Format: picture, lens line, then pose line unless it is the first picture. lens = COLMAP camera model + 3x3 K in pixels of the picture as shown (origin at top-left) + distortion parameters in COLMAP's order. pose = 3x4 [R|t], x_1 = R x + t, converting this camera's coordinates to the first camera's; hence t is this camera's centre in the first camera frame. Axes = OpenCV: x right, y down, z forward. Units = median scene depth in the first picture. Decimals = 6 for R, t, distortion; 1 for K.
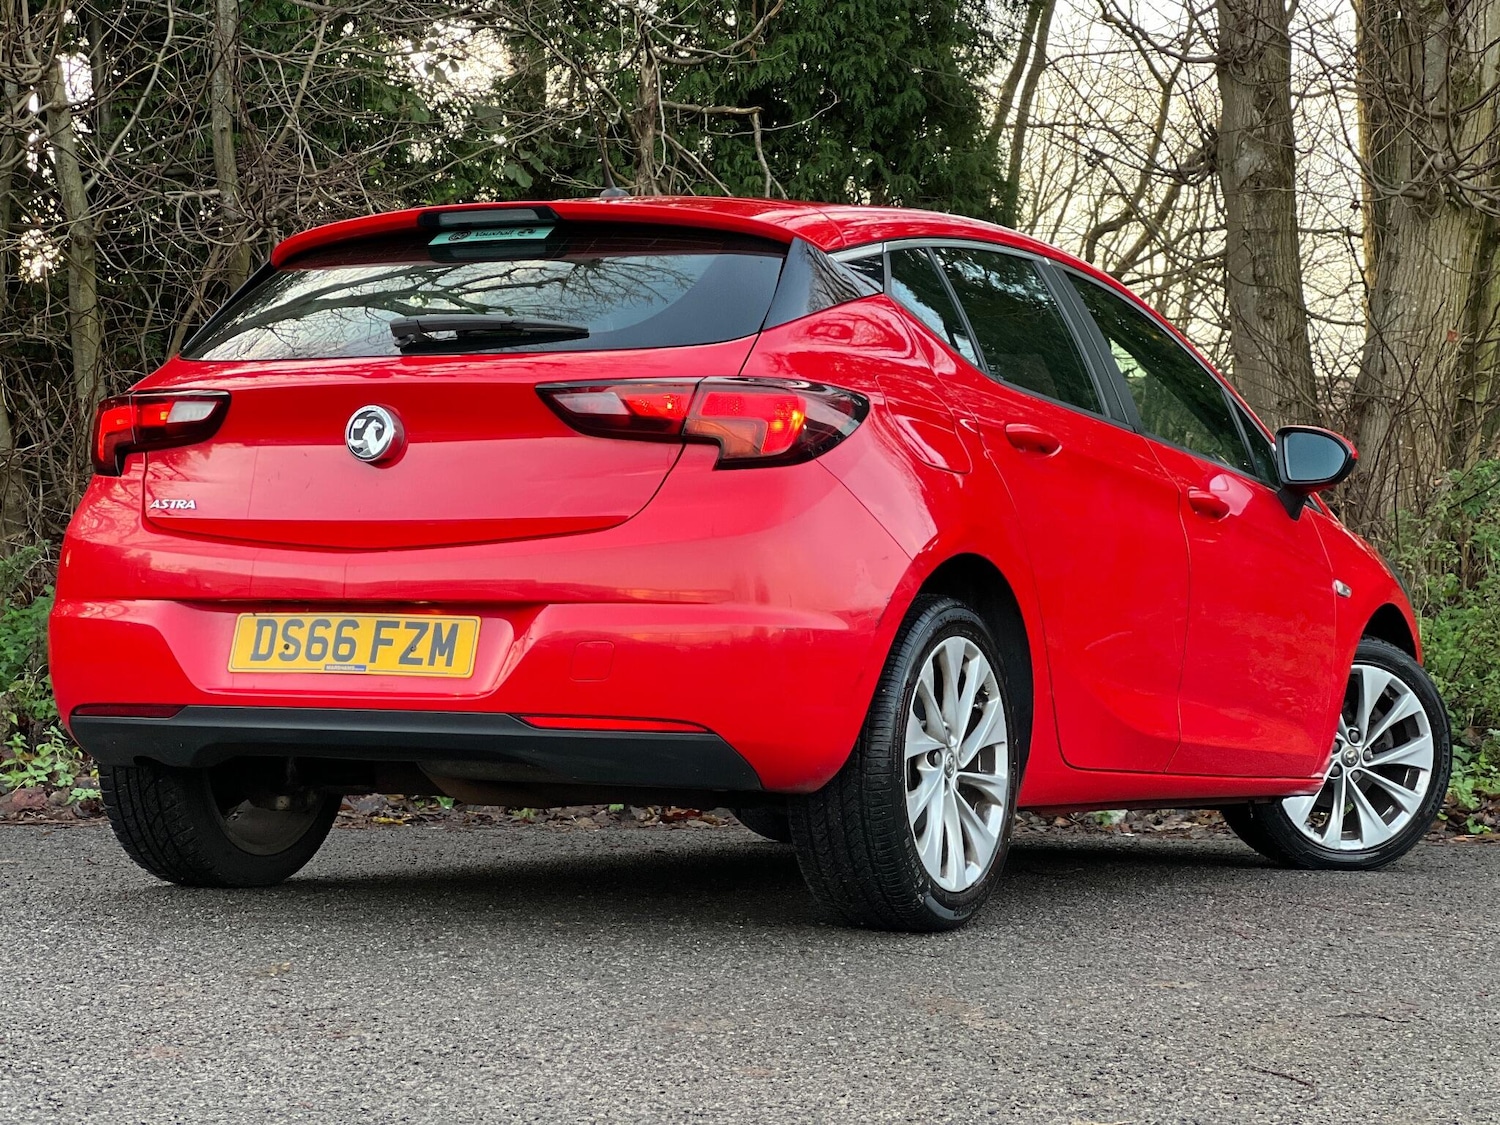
lens RADIAL K [[3334.2, 0, 756.6], [0, 3334.2, 517.1], [0, 0, 1]] dist [0.267348, 0.000000]
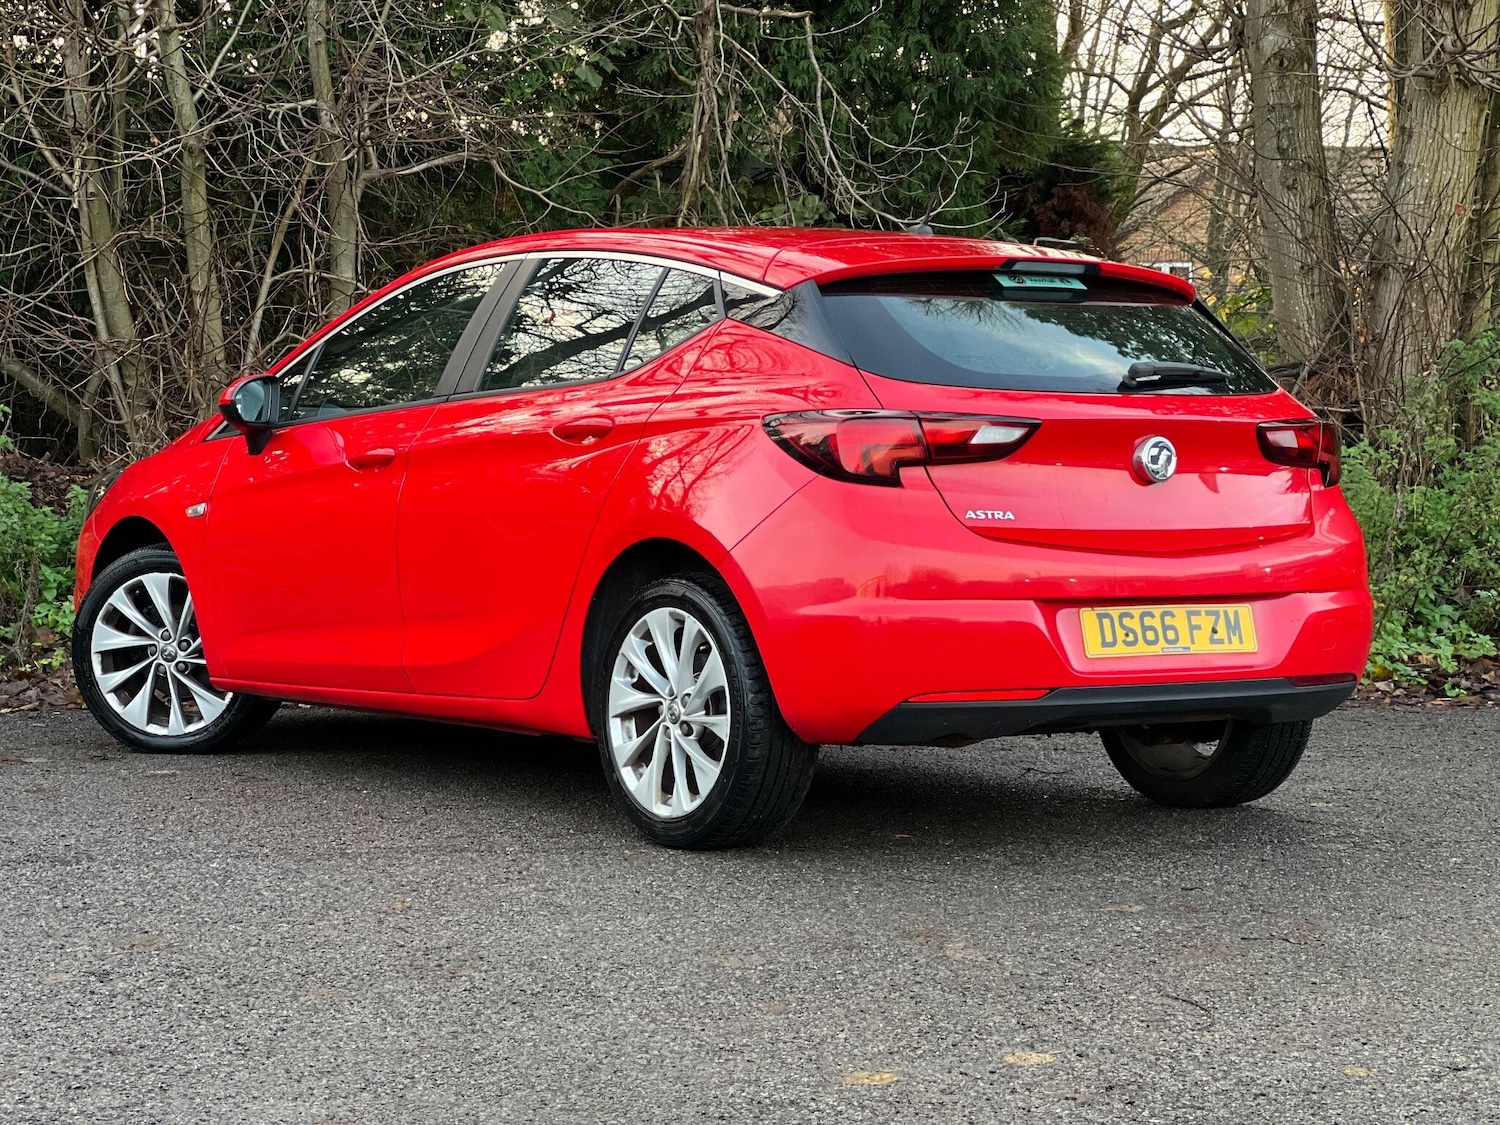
lens RADIAL K [[3334.2, 0, 746.4], [0, 3334.2, 504.9], [0, 0, 1]] dist [0.267348, 0.000000]
pose [[0.999509, -0.012894, -0.028570, 0.020118], [0.014824, 0.997548, 0.068393, -0.084916], [0.027618, -0.068783, 0.997249, -0.199358]]
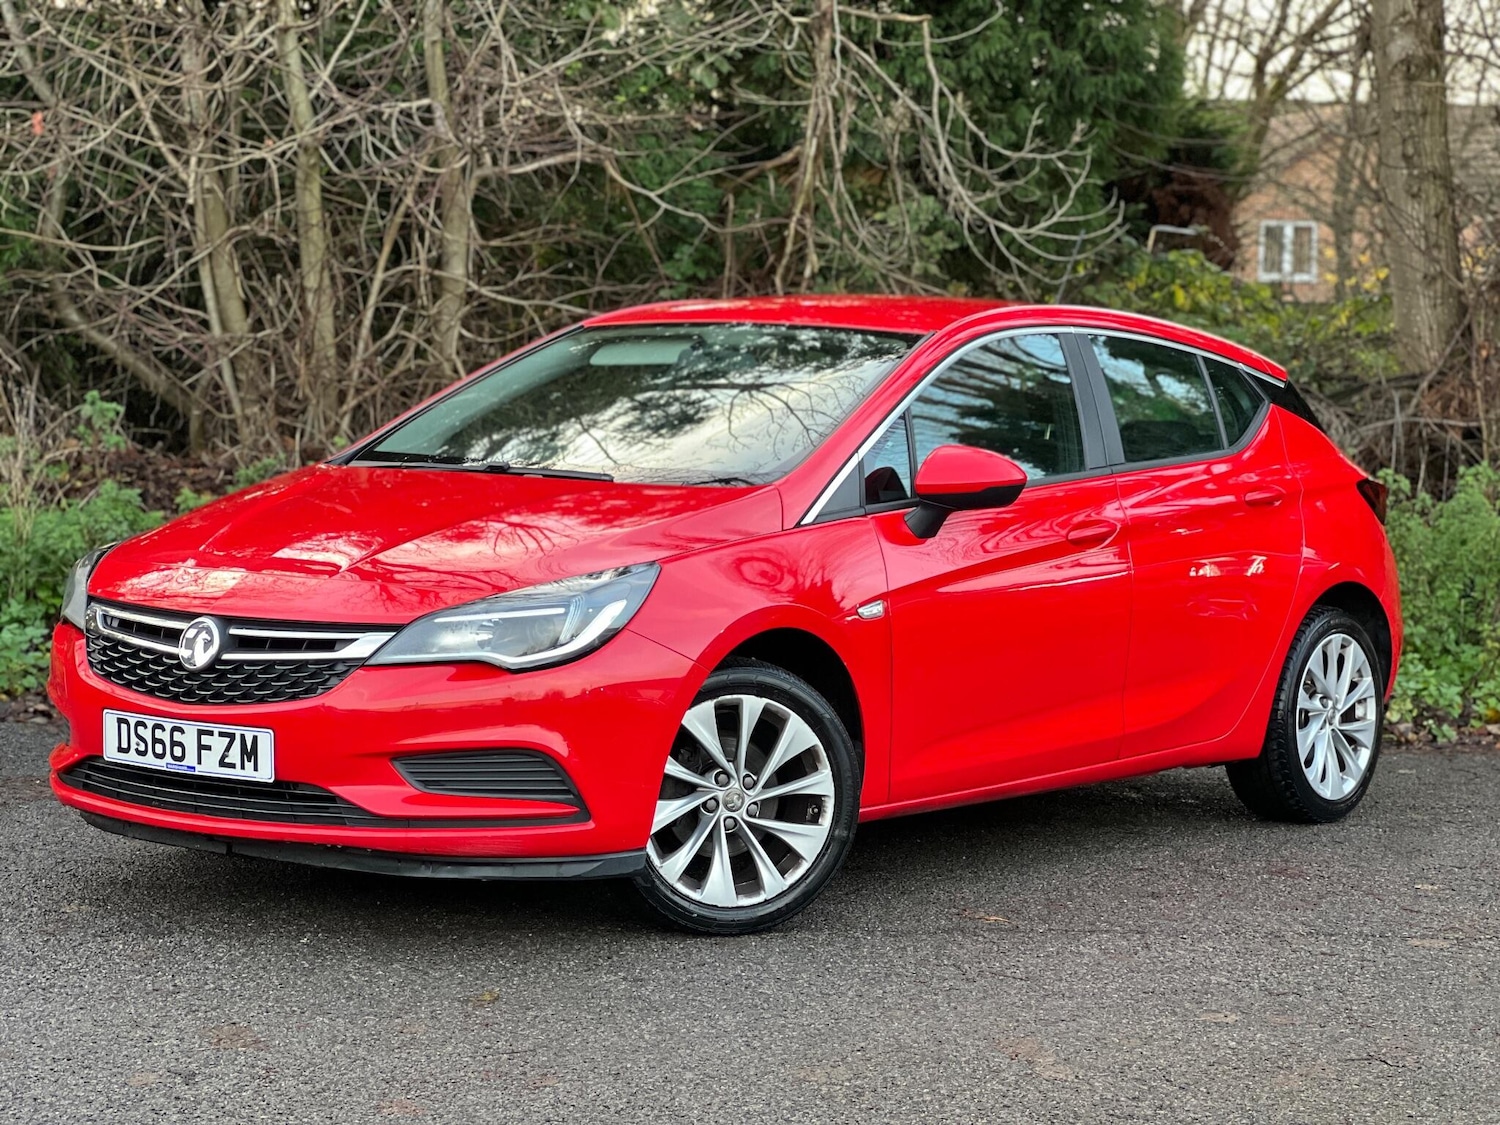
lens RADIAL K [[3334.2, 0, 747.3], [0, 3334.2, 518.3], [0, 0, 1]] dist [0.267348, 0.000000]
pose [[0.998014, 0.008660, -0.062397, 0.025071], [-0.002925, 0.995808, 0.091416, -0.135472], [0.062928, -0.091052, 0.993856, -0.184620]]
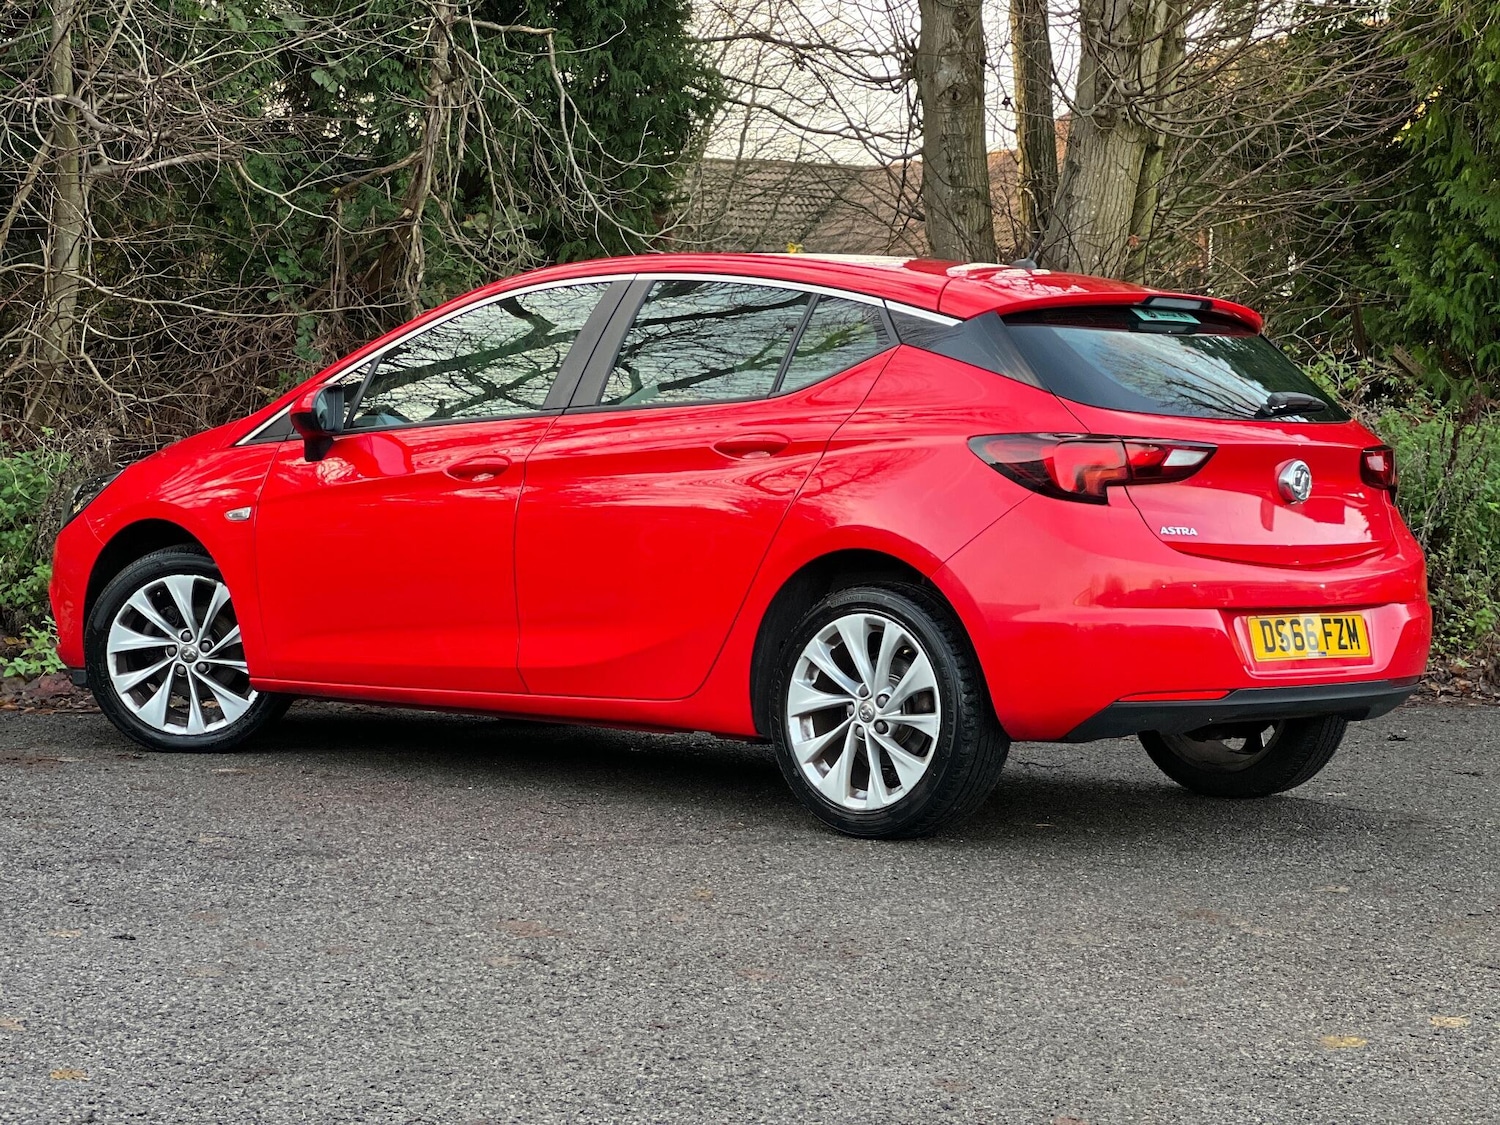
lens RADIAL K [[3334.2, 0, 755.0], [0, 3334.2, 506.9], [0, 0, 1]] dist [0.267348, 0.000000]
pose [[0.981696, -0.002010, 0.190445, -0.326578], [-0.011702, 0.997418, 0.070851, -0.098105], [-0.190096, -0.071783, 0.979138, -0.254081]]
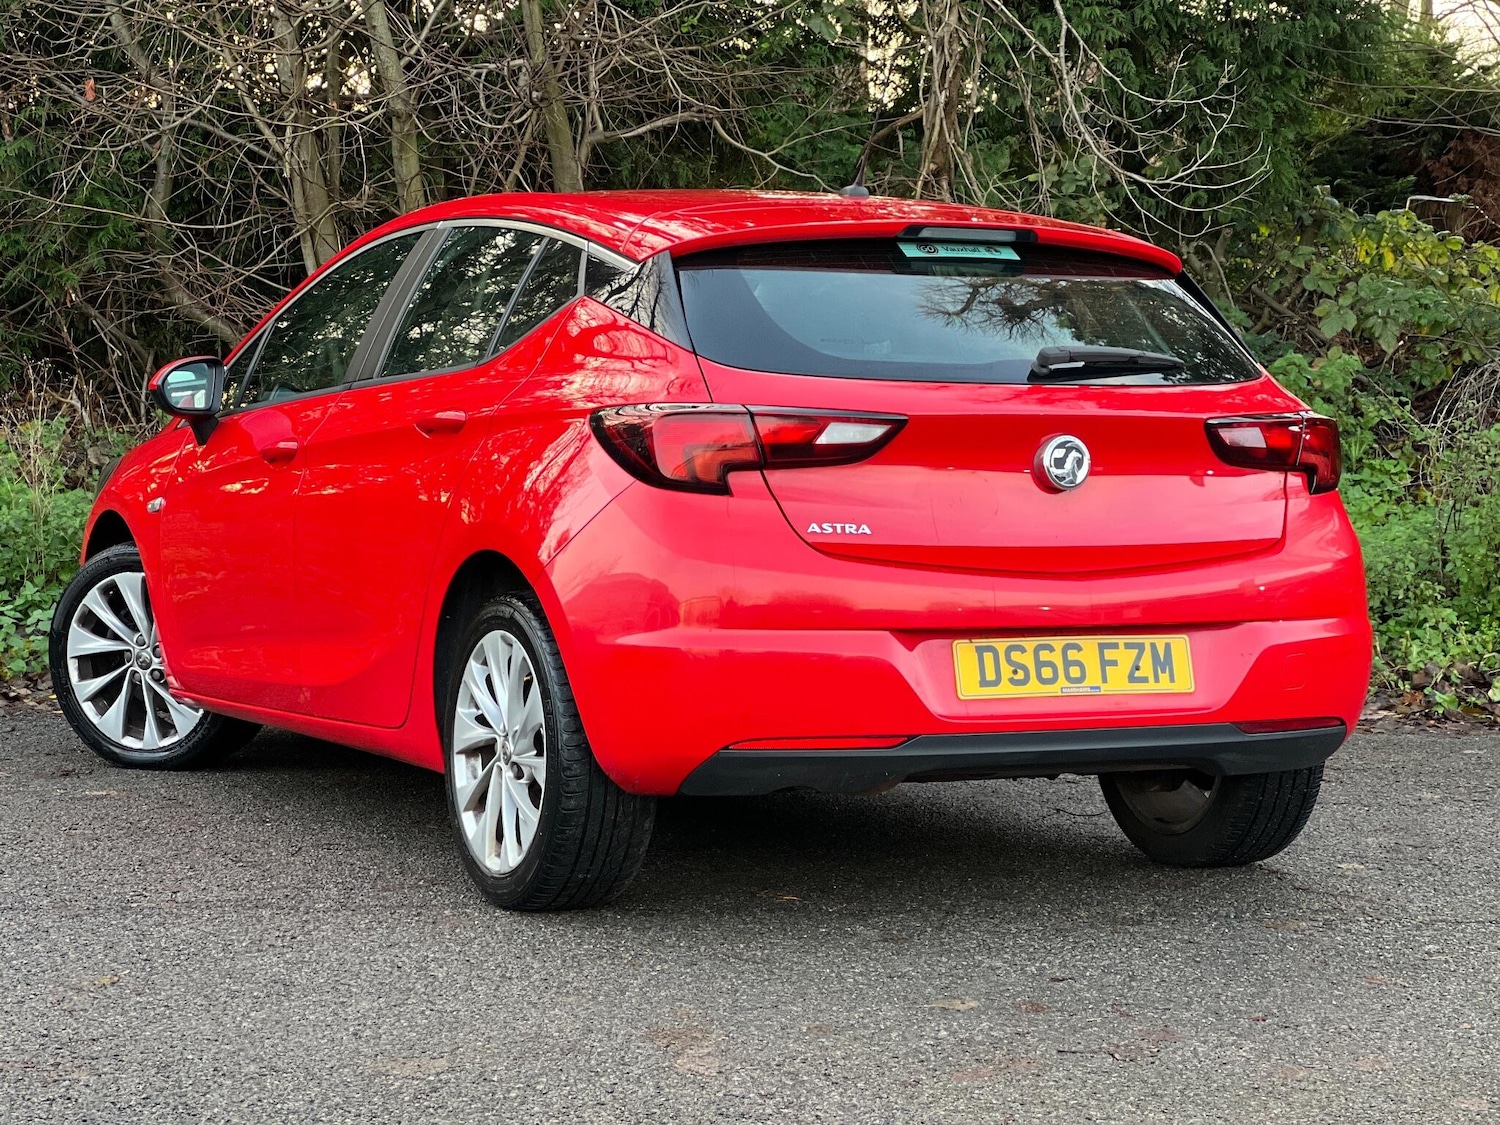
lens RADIAL K [[3334.2, 0, 749.4], [0, 3334.2, 507.9], [0, 0, 1]] dist [0.267348, 0.000000]
pose [[0.980845, -0.004859, -0.194727, 0.234597], [0.020132, 0.996864, 0.076533, -0.082394], [0.193745, -0.078987, 0.977867, -0.004378]]
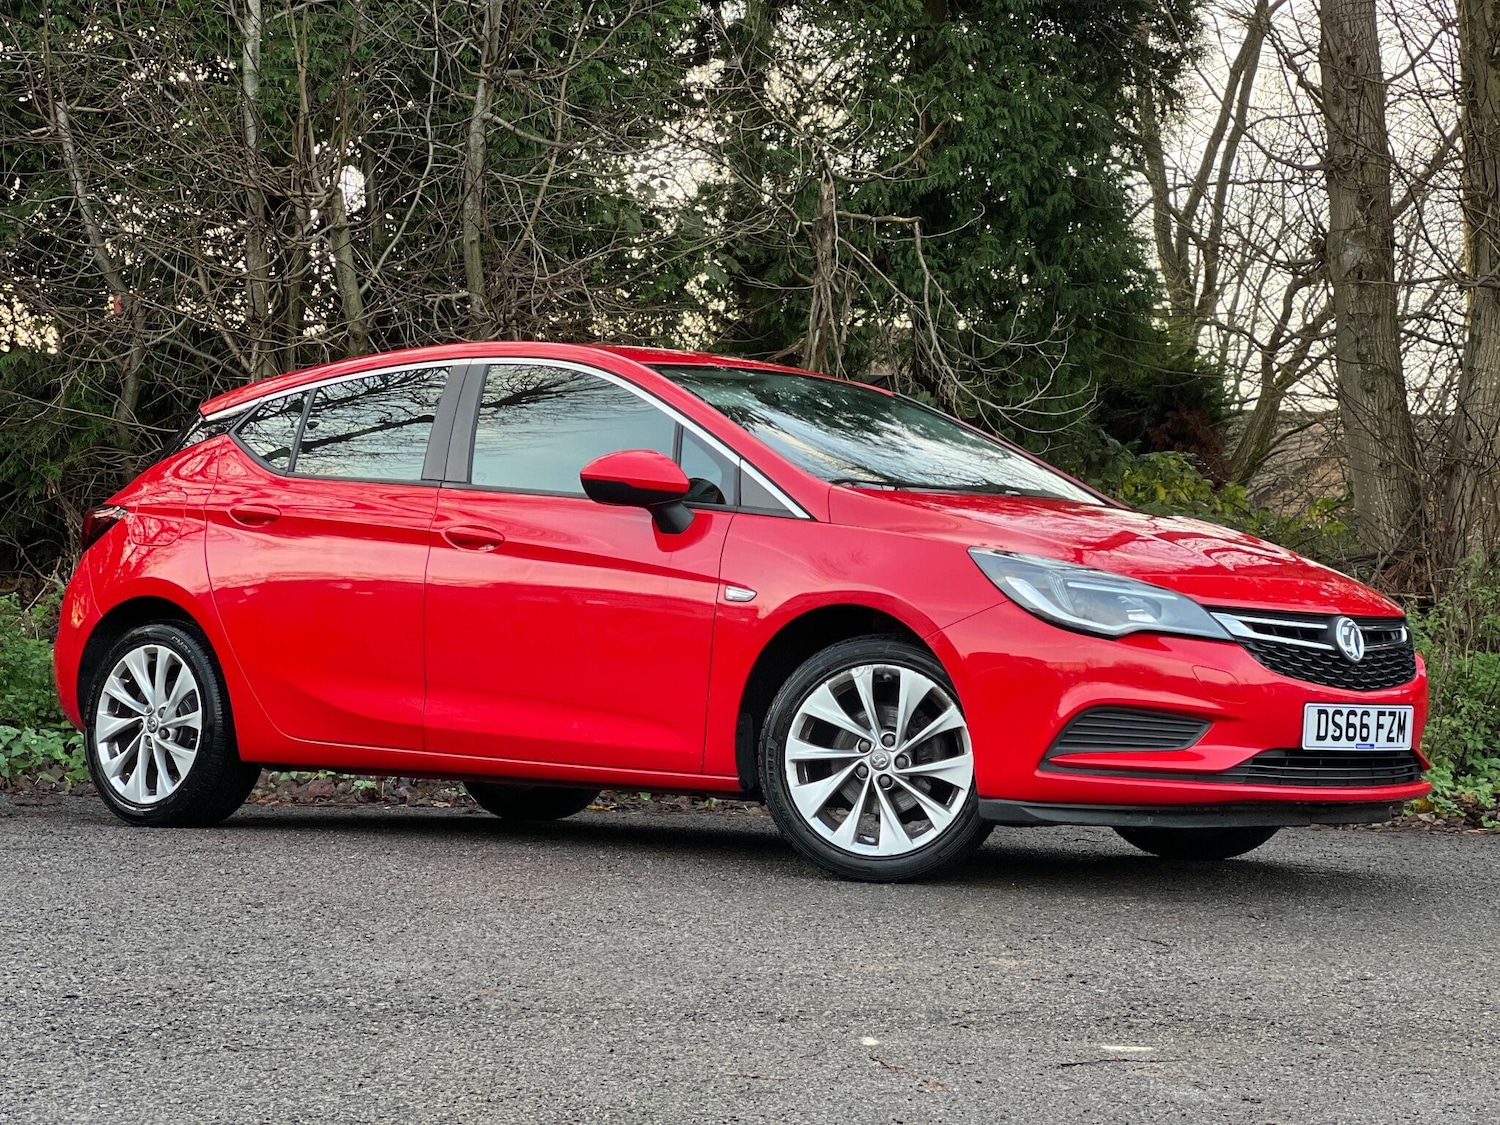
lens RADIAL K [[3334.2, 0, 750.9], [0, 3334.2, 514.4], [0, 0, 1]] dist [0.267348, 0.000000]
pose [[0.997254, -0.000440, -0.074062, 0.064697], [-0.000429, 0.999931, -0.011728, -0.008234], [0.074063, 0.011728, 0.997185, -0.404908]]
